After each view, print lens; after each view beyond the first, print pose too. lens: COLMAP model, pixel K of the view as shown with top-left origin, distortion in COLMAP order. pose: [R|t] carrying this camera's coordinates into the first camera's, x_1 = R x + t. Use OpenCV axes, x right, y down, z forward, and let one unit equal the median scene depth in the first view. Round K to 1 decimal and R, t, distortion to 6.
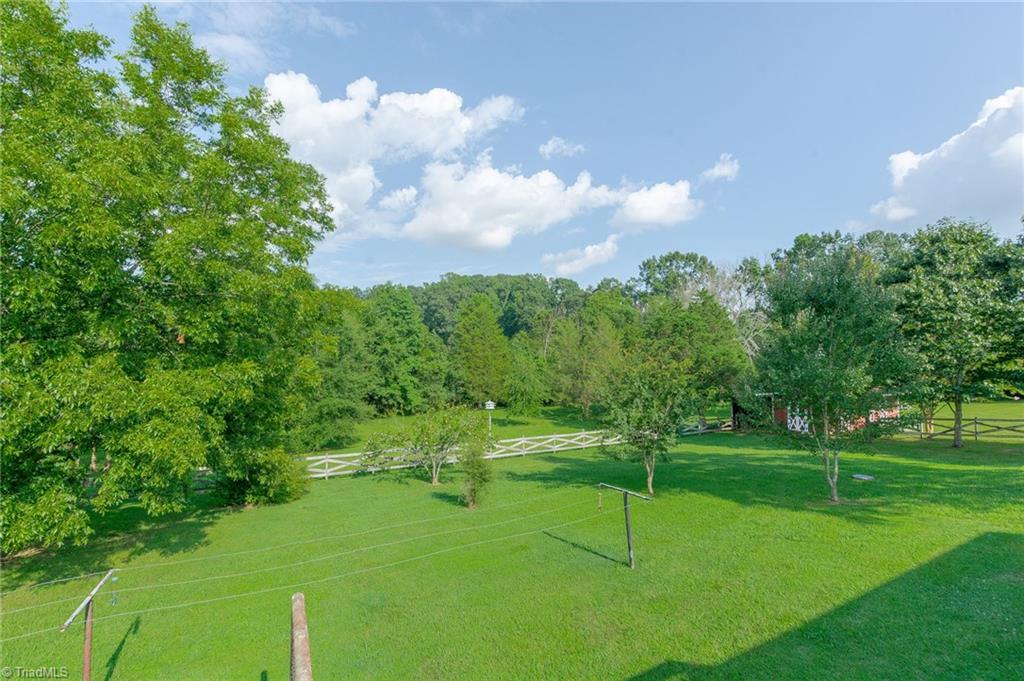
lens RADIAL K [[452.1, 0, 512.0], [0, 452.1, 340.5], [0, 0, 1]] dist [-0.003234, -0.002009]
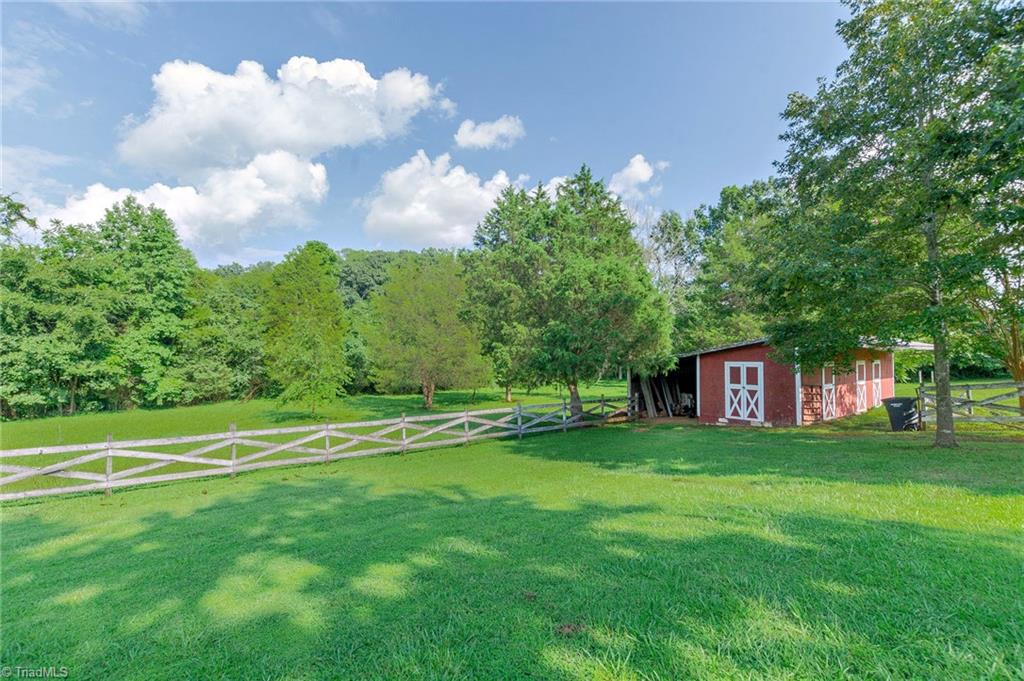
lens RADIAL K [[452.1, 0, 512.0], [0, 452.1, 340.5], [0, 0, 1]] dist [-0.003234, -0.002009]
pose [[0.989650, 0.007612, 0.143301, 0.169693], [-0.008321, 0.999956, 0.004352, 0.062790], [-0.143261, -0.005500, 0.989670, 0.303056]]
